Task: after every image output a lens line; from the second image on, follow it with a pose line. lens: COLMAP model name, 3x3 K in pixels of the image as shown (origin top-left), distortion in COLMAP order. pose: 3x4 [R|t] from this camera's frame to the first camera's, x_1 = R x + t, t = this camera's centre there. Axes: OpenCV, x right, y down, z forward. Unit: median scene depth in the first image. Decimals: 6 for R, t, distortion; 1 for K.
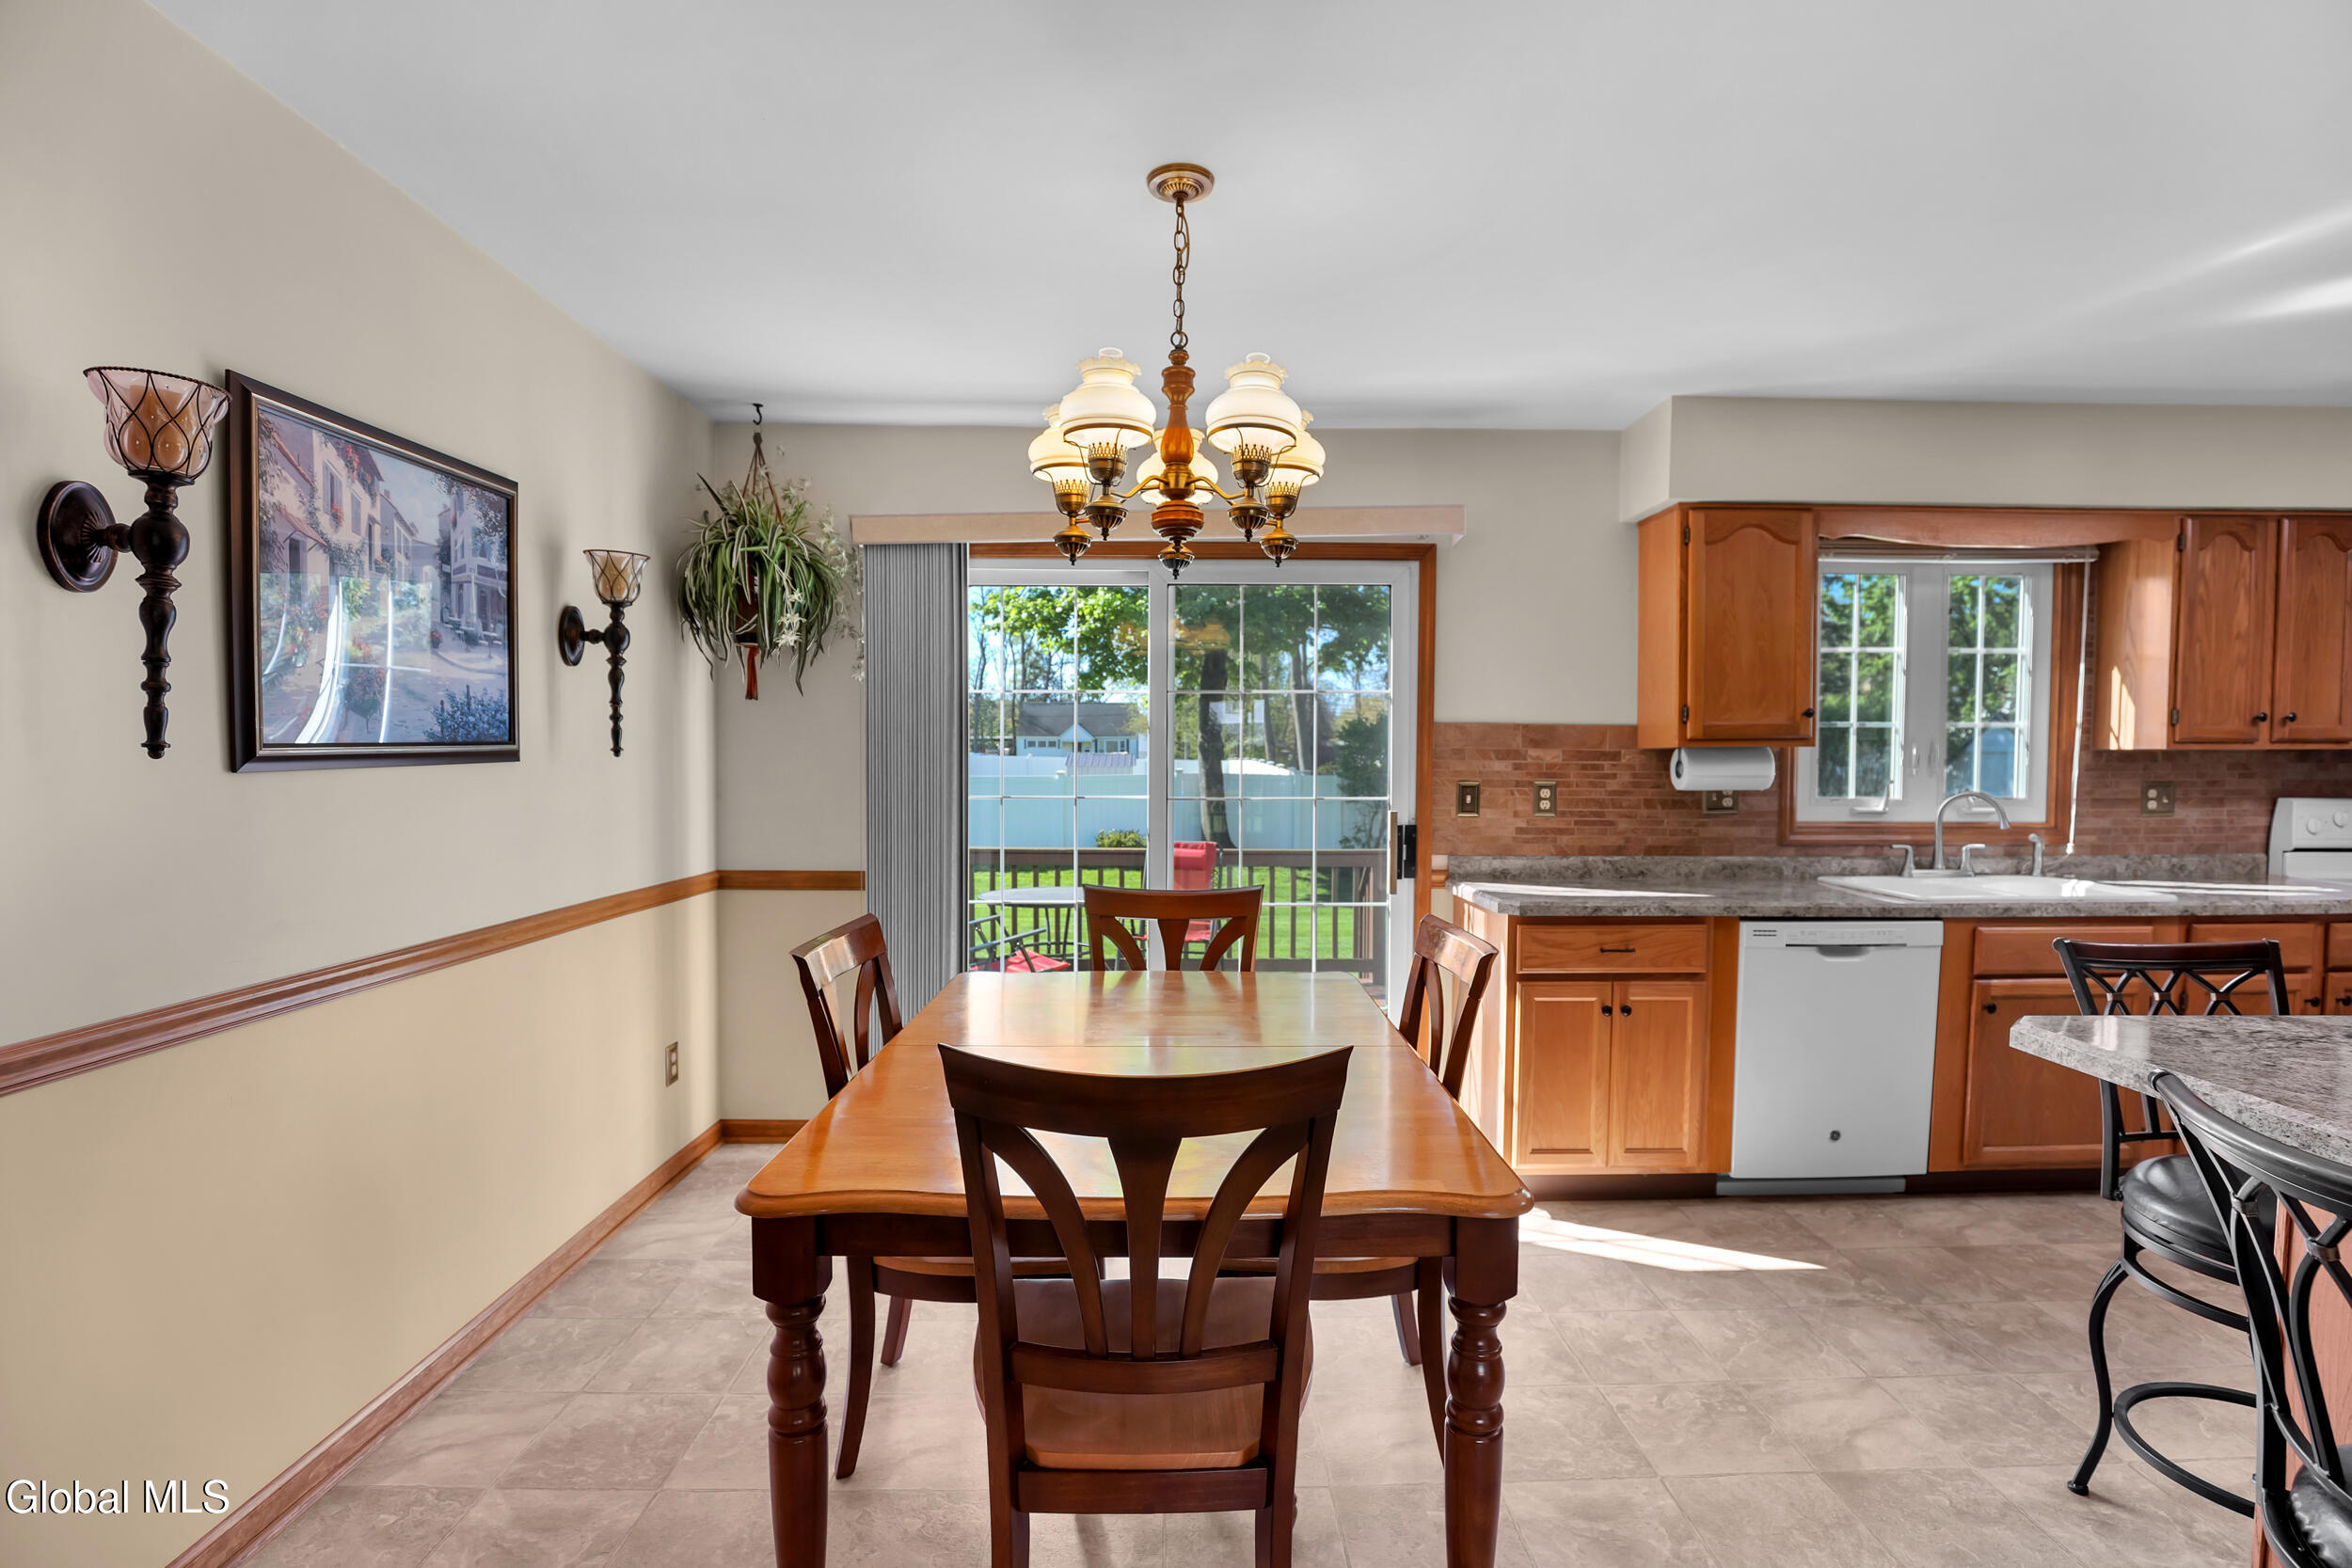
lens RADIAL K [[1090.7, 0, 1171.9], [0, 1090.7, 797.1], [0, 0, 1]] dist [-0.020395, -0.000436]
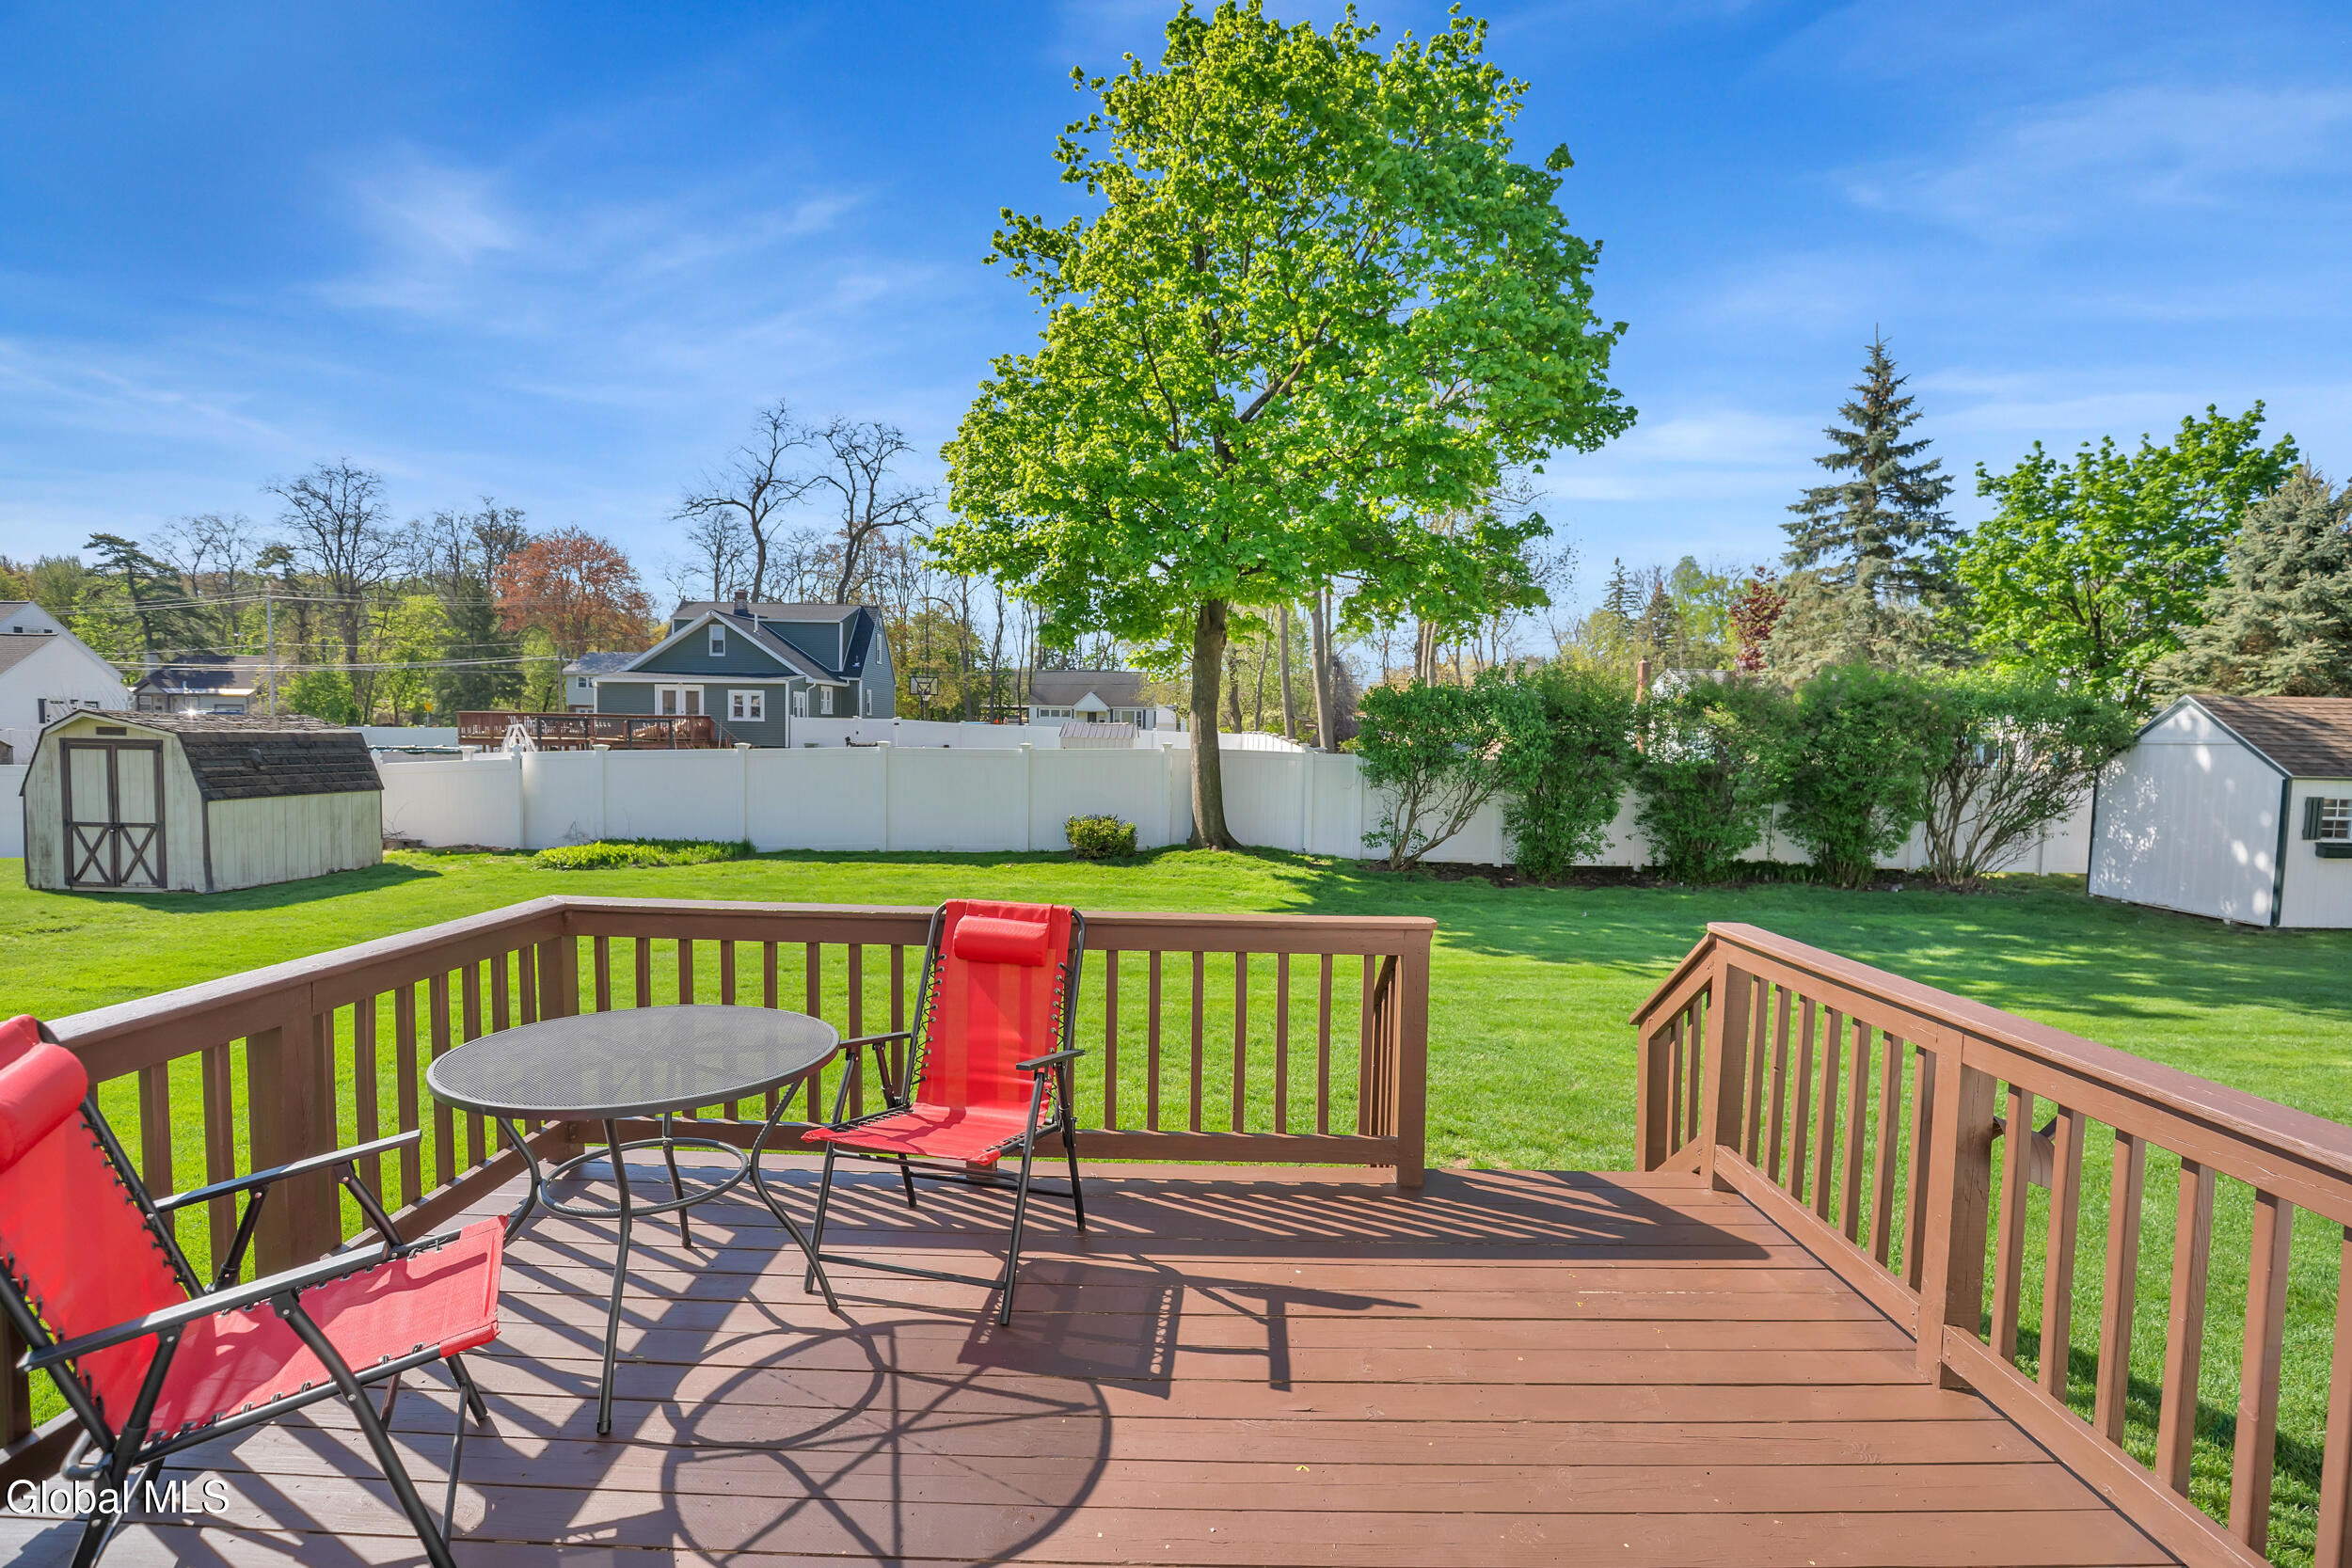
lens RADIAL K [[1090.7, 0, 1171.9], [0, 1090.7, 797.1], [0, 0, 1]] dist [-0.020395, -0.000436]
pose [[0.999518, 0.021448, -0.022445, 0.178490], [-0.020877, 0.999460, 0.025383, -0.035285], [0.022978, -0.024902, 0.999426, 1.013004]]
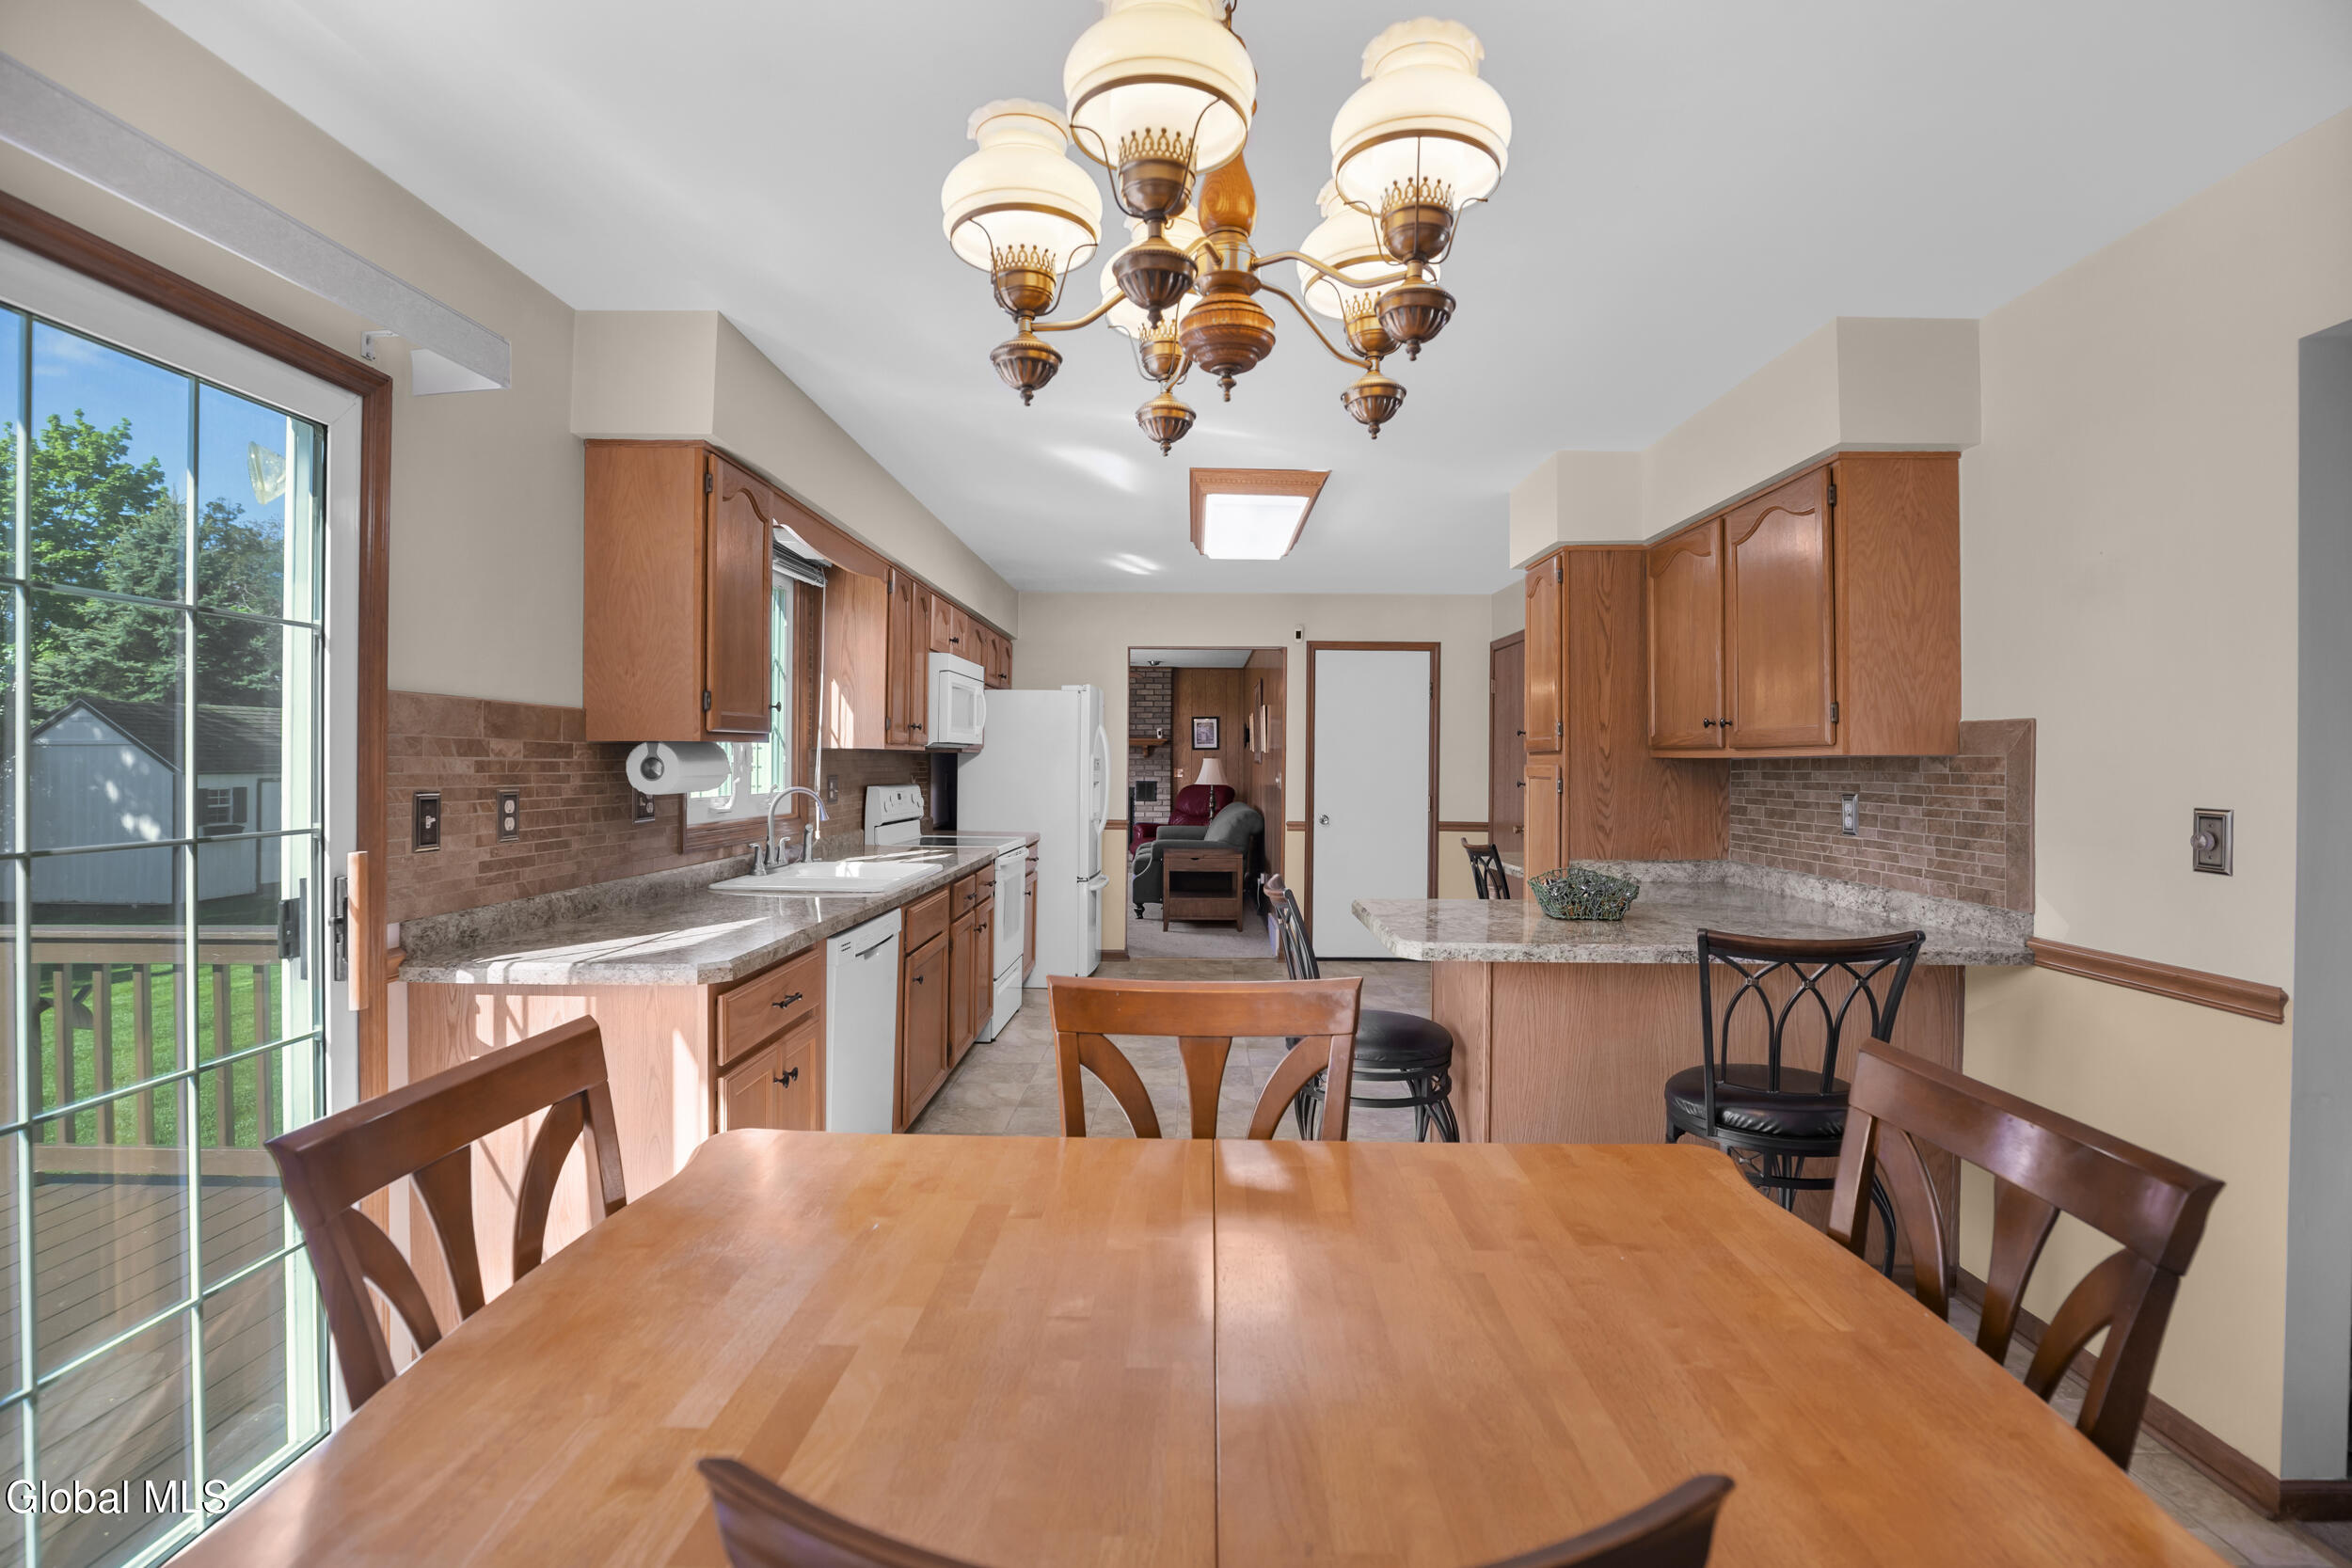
lens RADIAL K [[1110.8, 0, 1181.8], [0, 1110.8, 765.9], [0, 0, 1]] dist [-0.019270, 0.001370]
pose [[0.039637, -0.006642, 0.999192, -0.311965], [0.030987, 0.999505, 0.005415, -0.019247], [-0.998734, 0.030747, 0.039823, 0.562172]]
